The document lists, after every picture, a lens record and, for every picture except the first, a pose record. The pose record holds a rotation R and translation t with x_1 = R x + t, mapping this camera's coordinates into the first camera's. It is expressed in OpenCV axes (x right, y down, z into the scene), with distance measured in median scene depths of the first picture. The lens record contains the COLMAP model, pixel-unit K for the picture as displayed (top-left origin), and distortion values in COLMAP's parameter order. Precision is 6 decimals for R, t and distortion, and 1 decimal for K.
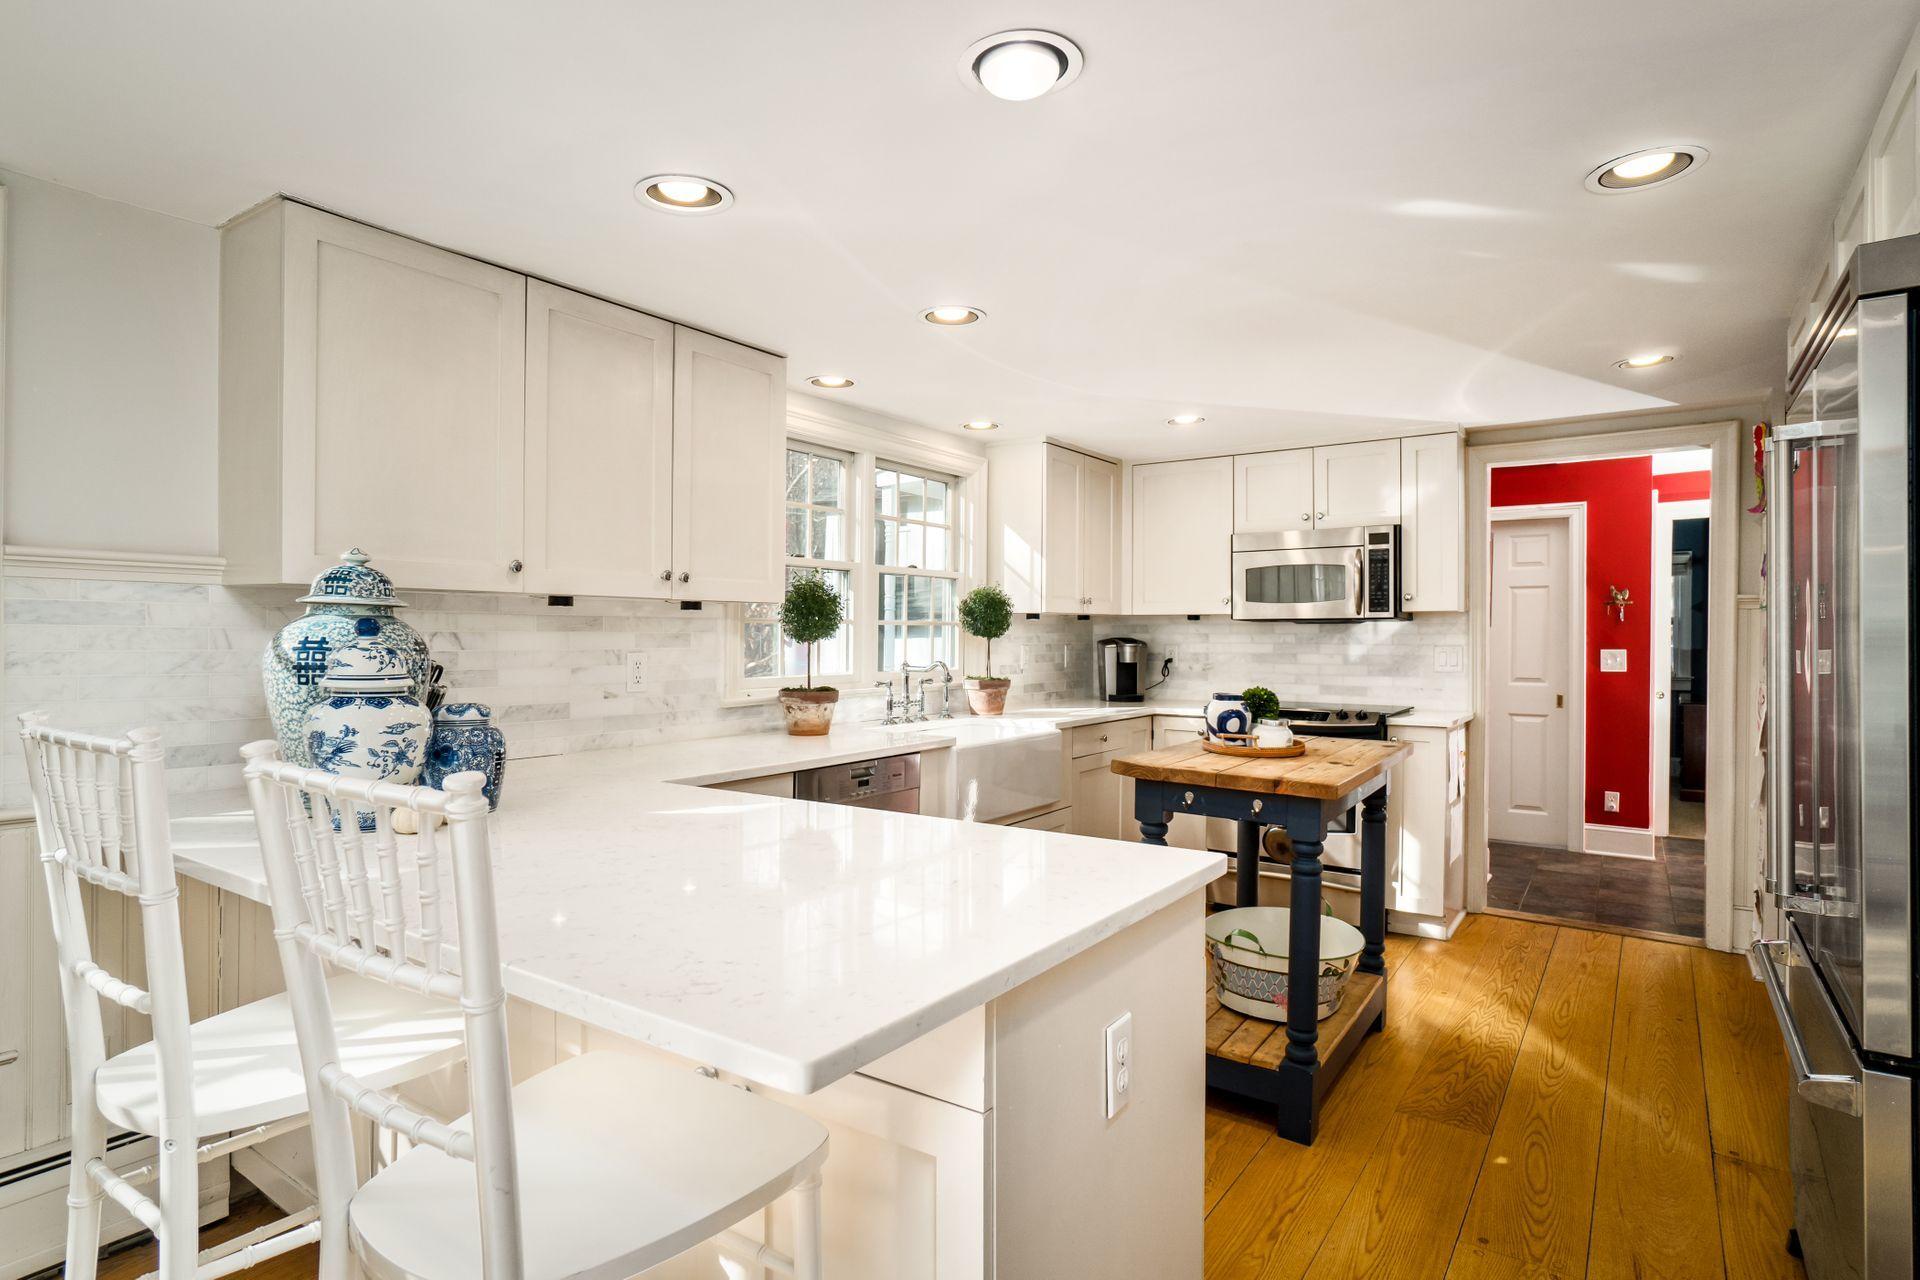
lens RADIAL K [[1013.1, 0, 956.0], [0, 1013.1, 632.6], [0, 0, 1]] dist [-0.014331, -0.000228]
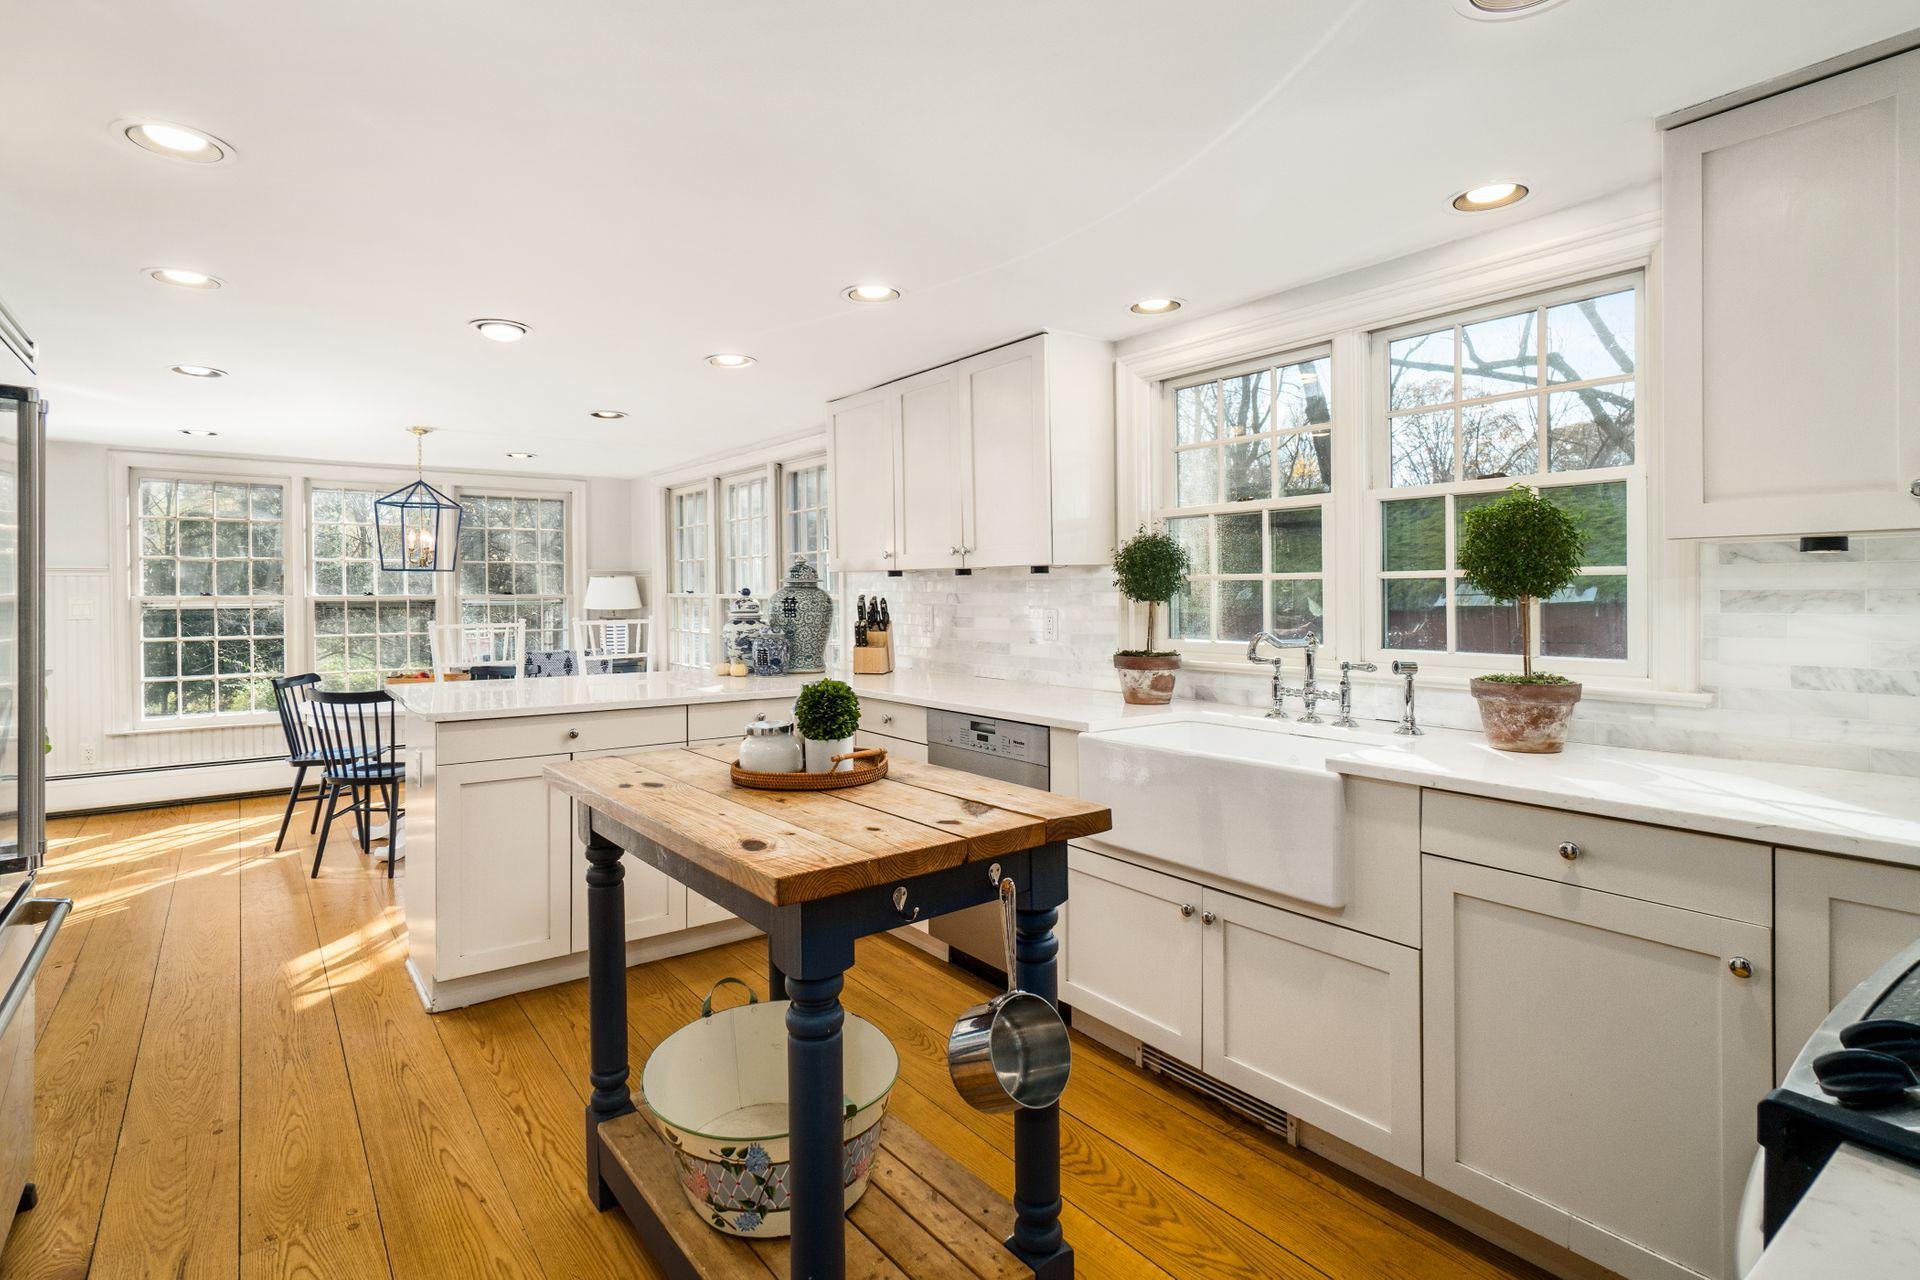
lens RADIAL K [[917.6, 0, 918.6], [0, 917.6, 594.2], [0, 0, 1]] dist [-0.003547, -0.000445]
pose [[-0.324875, 0.001120, -0.945756, 0.535730], [0.005474, 0.999985, -0.000696, 0.001164], [0.945741, -0.005403, -0.324876, 0.818757]]
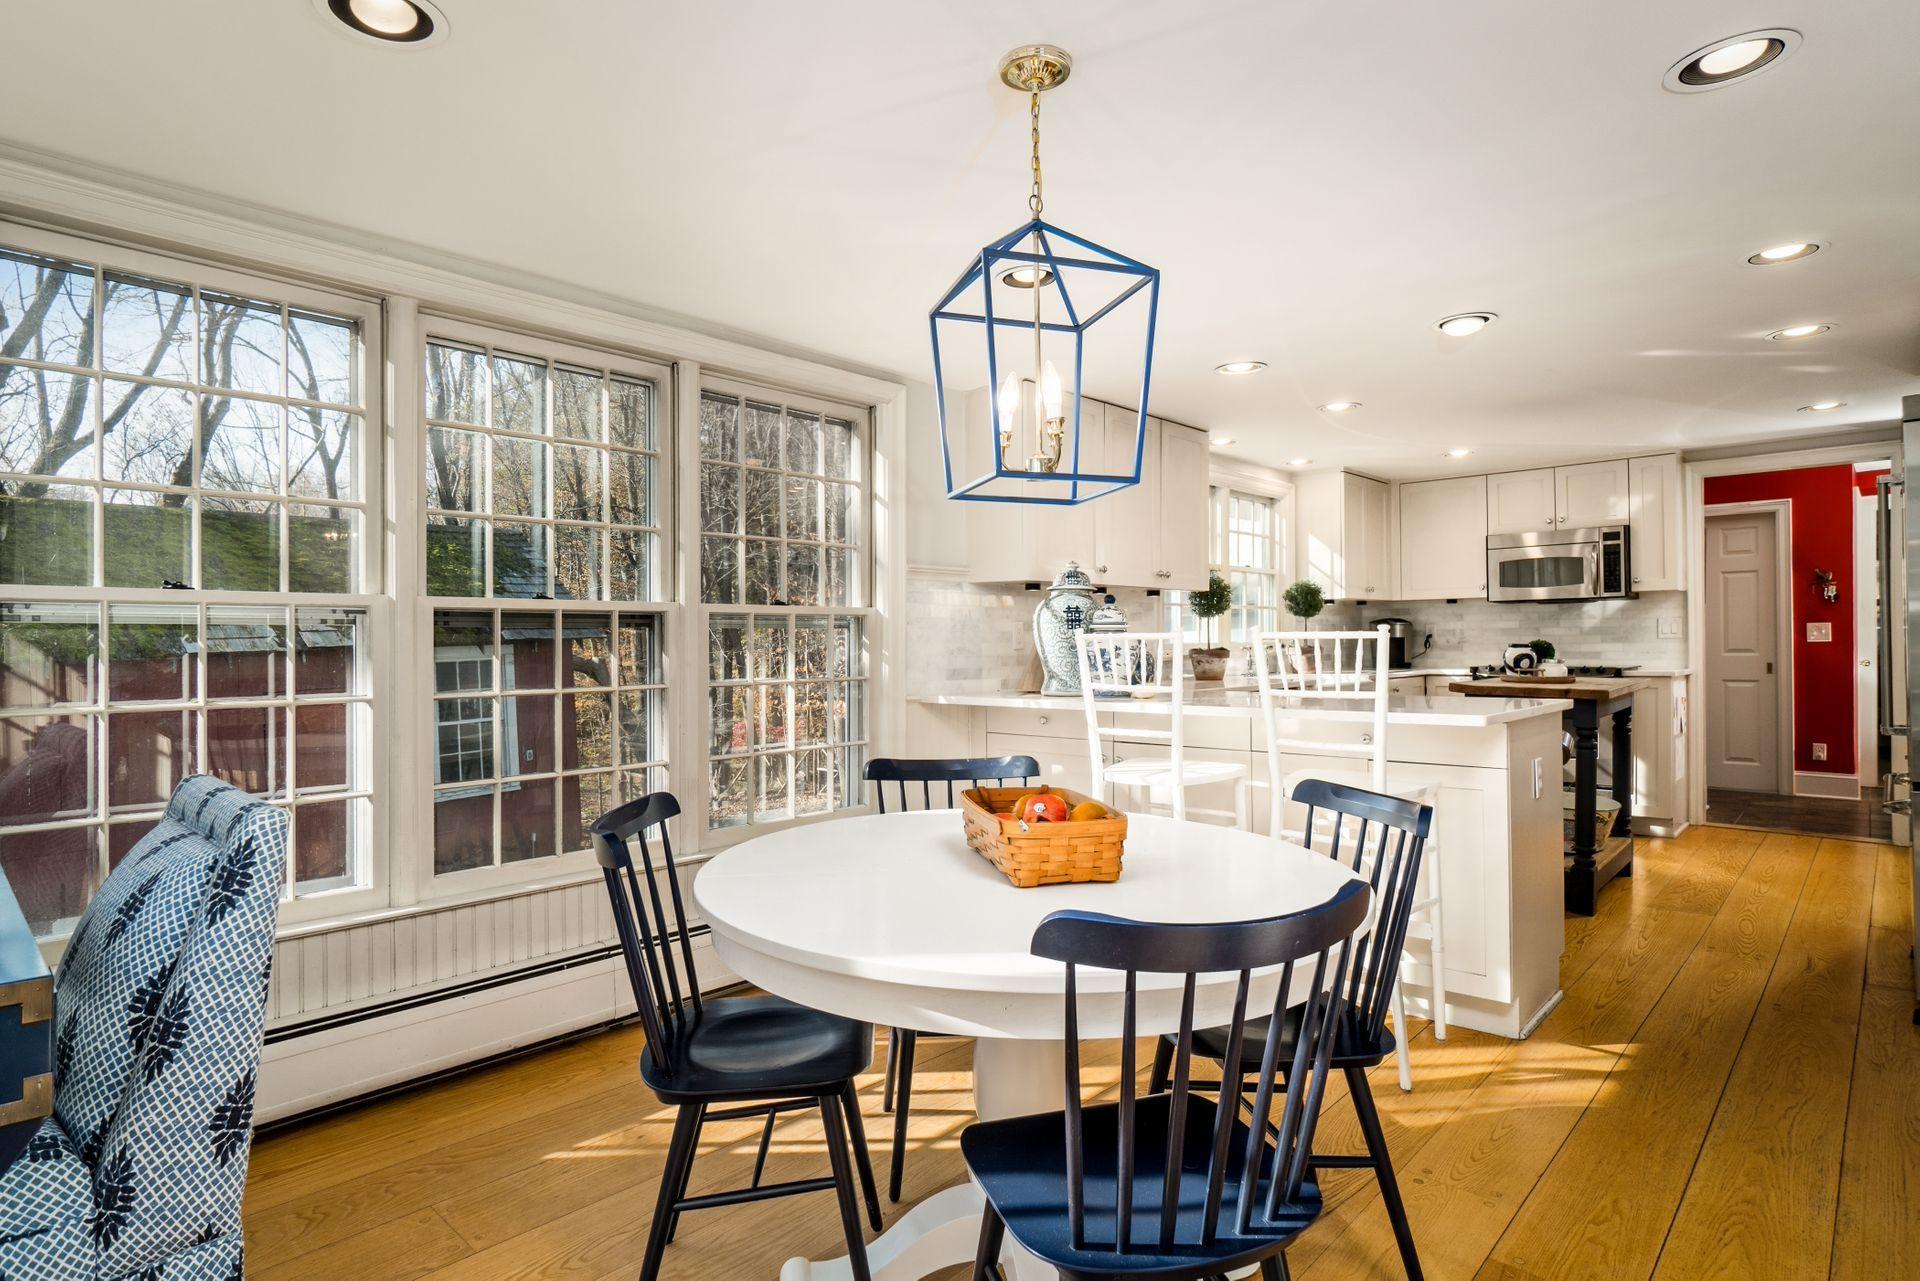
lens RADIAL K [[1036.4, 0, 960.0], [0, 1036.4, 640.5], [0, 0, 1]] dist [-0.000802, 0.000738]
pose [[0.991139, -0.015050, -0.131974, -0.234221], [0.015198, 0.999884, 0.000115, 0.027988], [0.131957, -0.002120, 0.991253, -0.426314]]
